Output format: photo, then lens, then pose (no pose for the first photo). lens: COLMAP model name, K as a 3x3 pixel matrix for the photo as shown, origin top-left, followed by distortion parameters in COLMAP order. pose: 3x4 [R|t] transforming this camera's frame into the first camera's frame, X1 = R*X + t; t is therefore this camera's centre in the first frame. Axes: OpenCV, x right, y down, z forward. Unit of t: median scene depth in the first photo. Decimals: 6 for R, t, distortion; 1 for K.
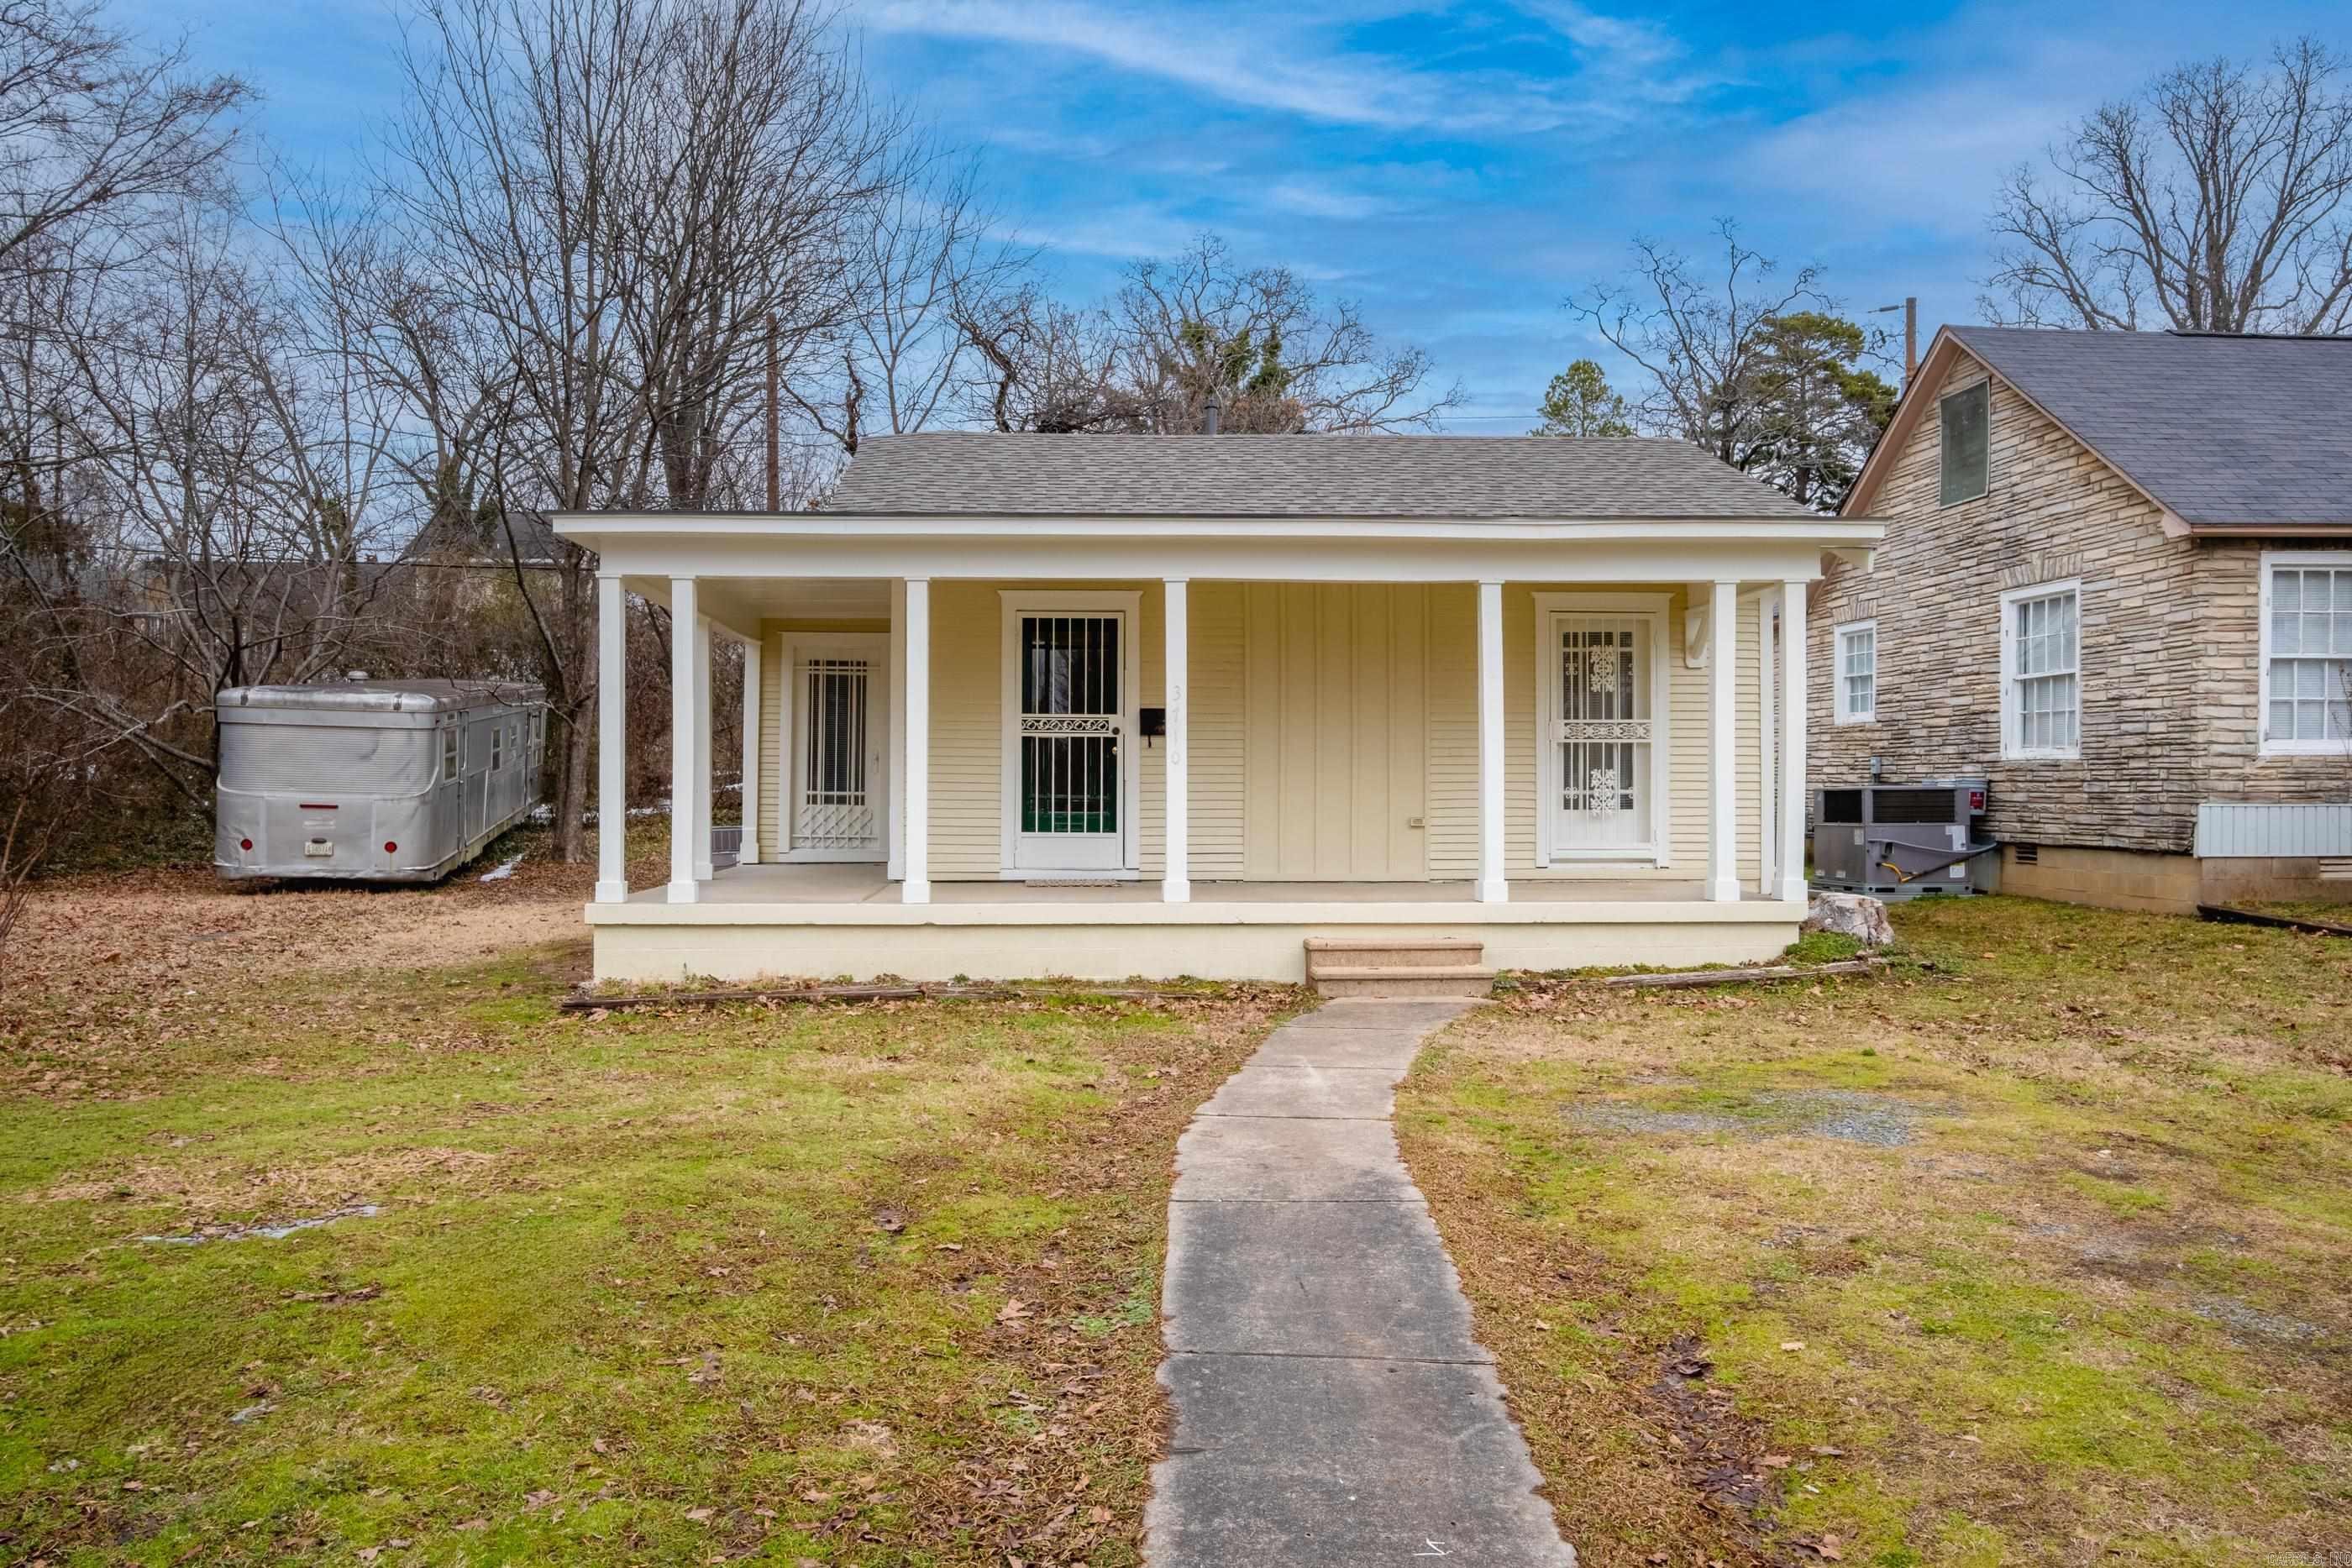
lens RADIAL K [[1713.0, 0, 1176.0], [0, 1713.0, 784.0], [0, 0, 1]] dist [-0.001407, -0.000182]
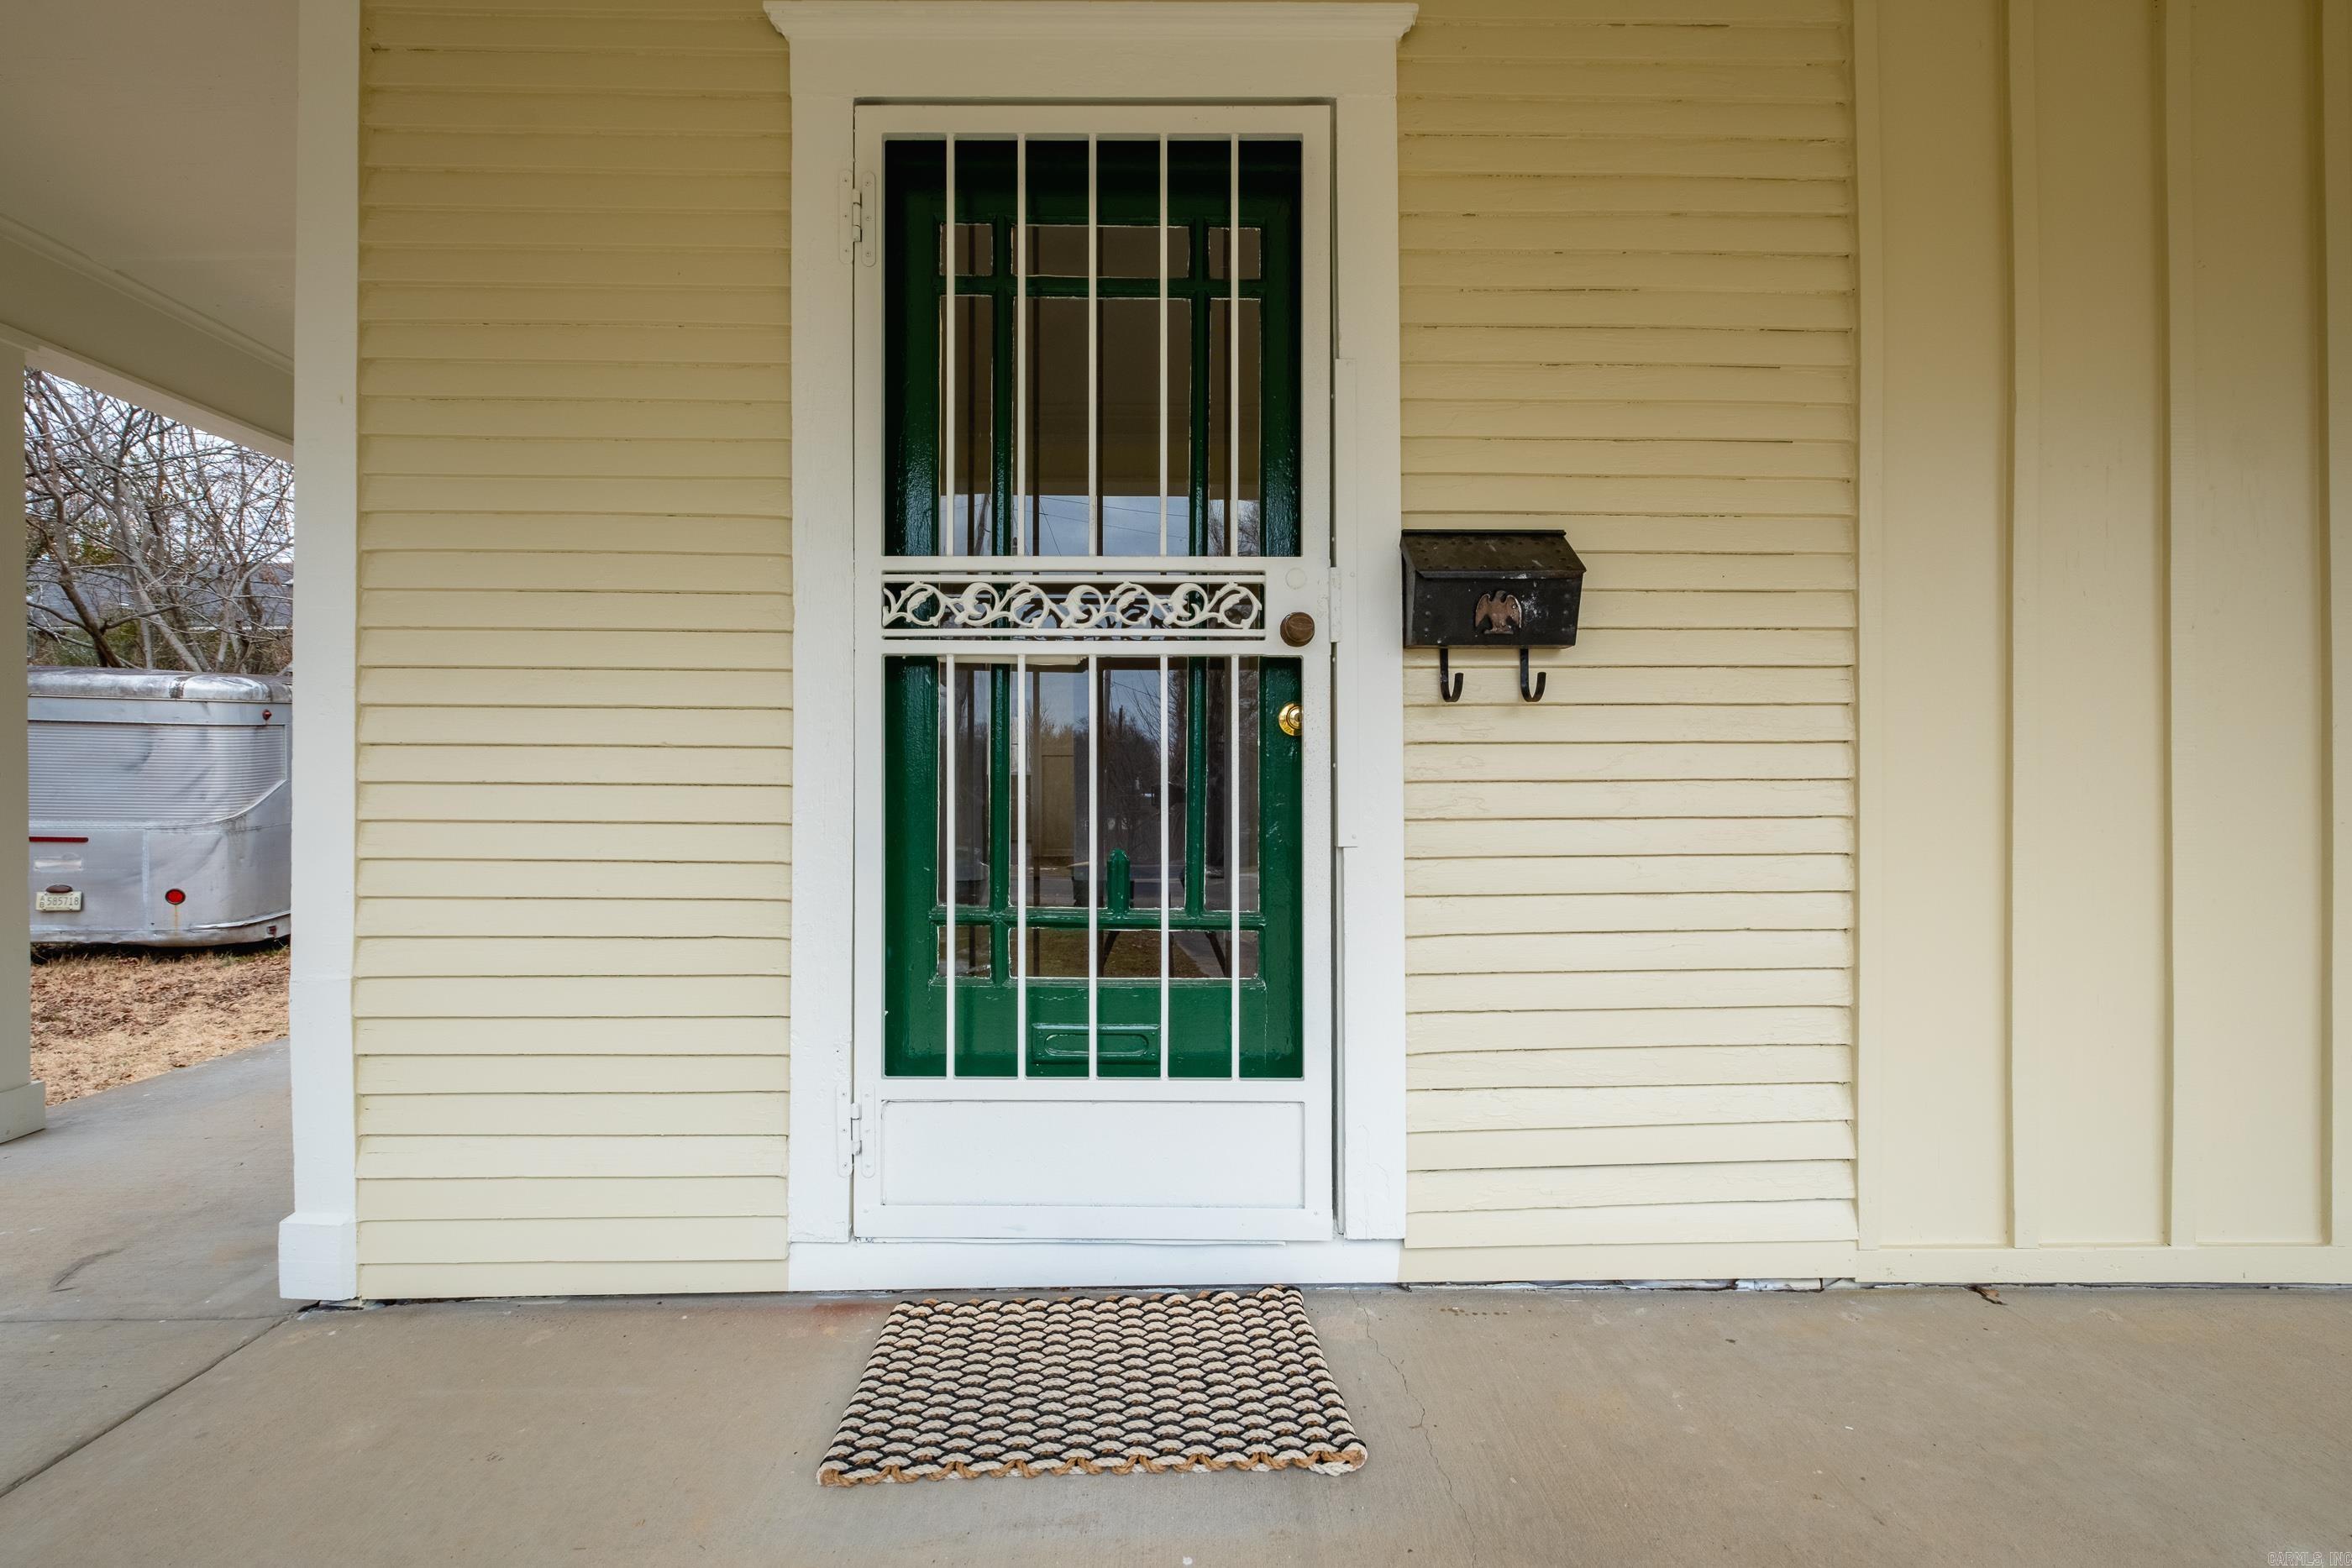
lens RADIAL K [[1035.9, 0, 1176.0], [0, 1035.9, 784.0], [0, 0, 1]] dist [-0.000593, -0.000289]
pose [[0.998196, -0.005183, -0.059811, -0.041184], [0.005402, 0.999979, 0.003503, -0.010819], [0.059792, -0.003820, 0.998204, 0.825404]]
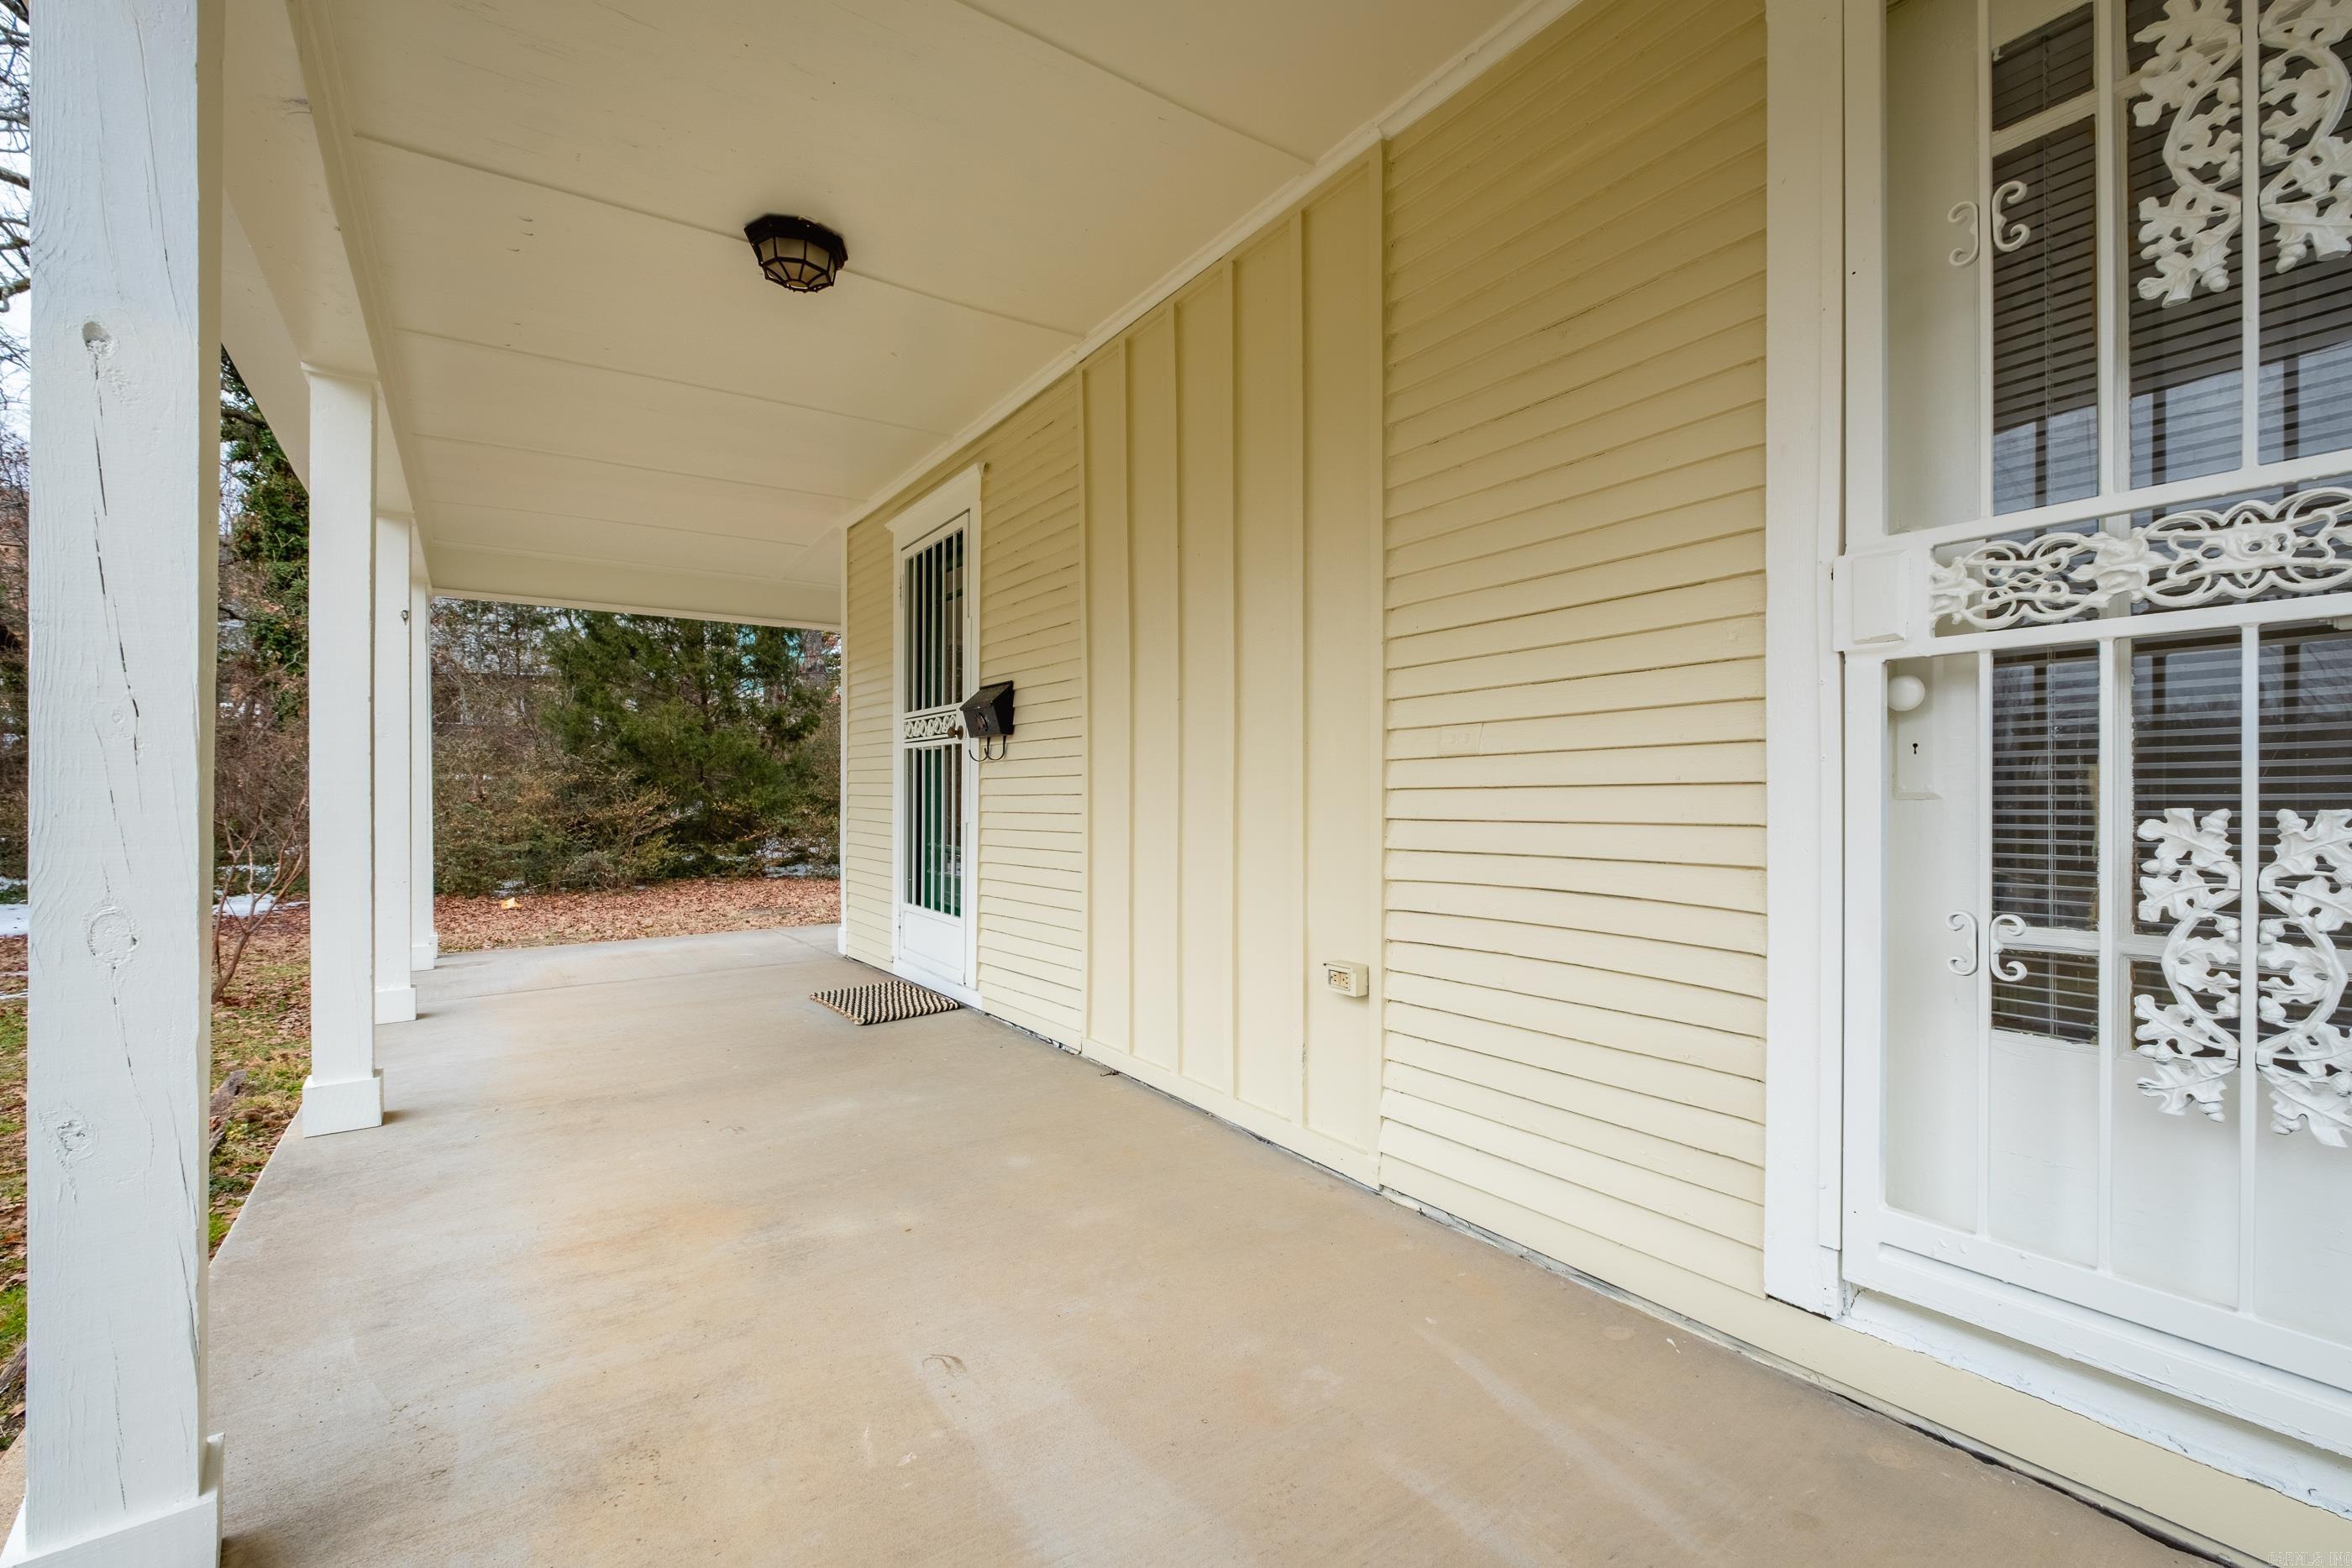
lens RADIAL K [[1042.0, 0, 1178.0], [0, 1042.0, 800.5], [0, 0, 1]] dist [0.001415, -0.000125]
pose [[0.505685, -0.000839, -0.862718, 0.272711], [-0.002073, 0.999995, -0.002188, -0.008397], [0.862716, 0.002895, 0.505681, 0.853144]]
